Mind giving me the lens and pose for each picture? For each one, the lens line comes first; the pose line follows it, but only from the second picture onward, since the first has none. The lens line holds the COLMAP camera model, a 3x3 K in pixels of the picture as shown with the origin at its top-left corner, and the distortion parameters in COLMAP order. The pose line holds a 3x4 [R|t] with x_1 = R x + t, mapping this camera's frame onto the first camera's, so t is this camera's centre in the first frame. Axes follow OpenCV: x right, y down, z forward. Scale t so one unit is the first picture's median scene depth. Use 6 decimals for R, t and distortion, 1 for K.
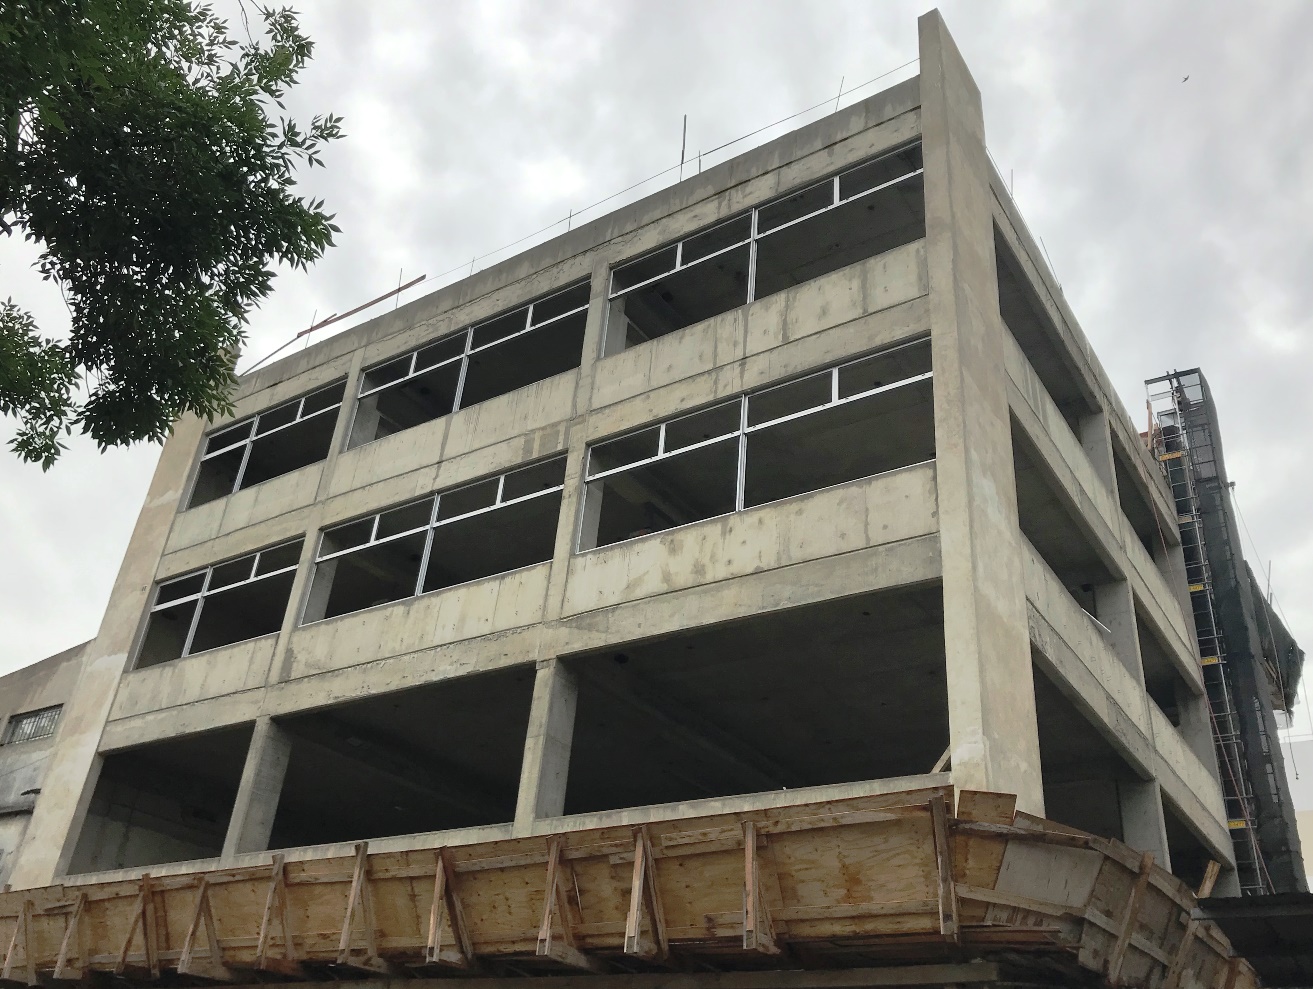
lens RADIAL K [[1146.2, 0, 657.3], [0, 1146.2, 499.7], [0, 0, 1]] dist [0.096699, -0.290990]
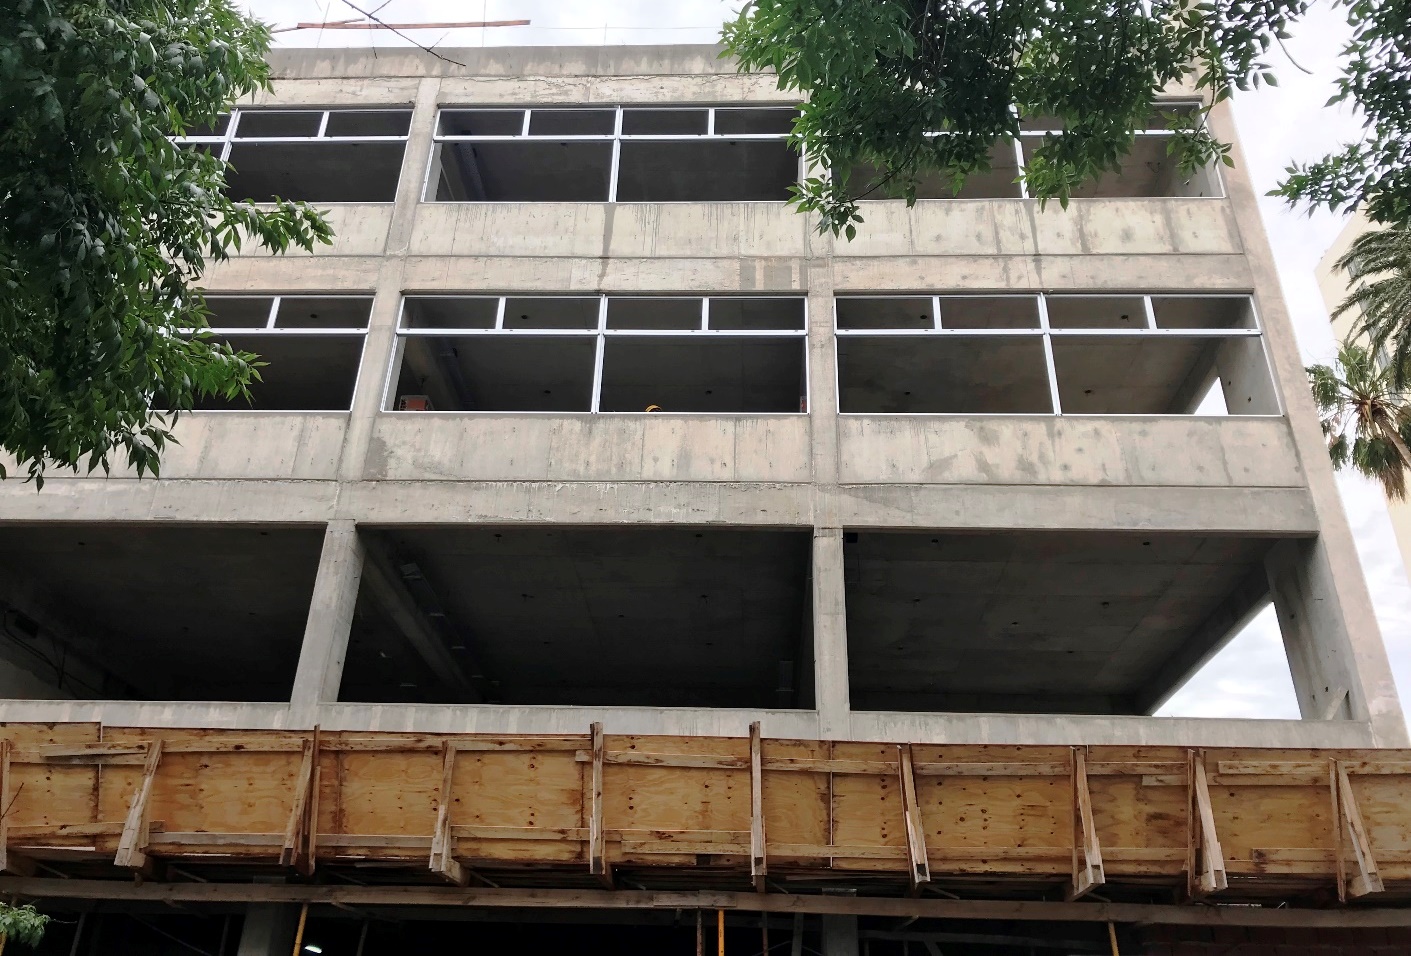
lens RADIAL K [[1076.1, 0, 521.6], [0, 1076.1, 475.9], [0, 0, 1]] dist [0.074150, -0.085706]
pose [[0.844323, 0.227407, 0.485186, -0.646740], [-0.241106, 0.969867, -0.035003, 0.176177], [-0.478526, -0.087427, 0.873710, 0.409202]]
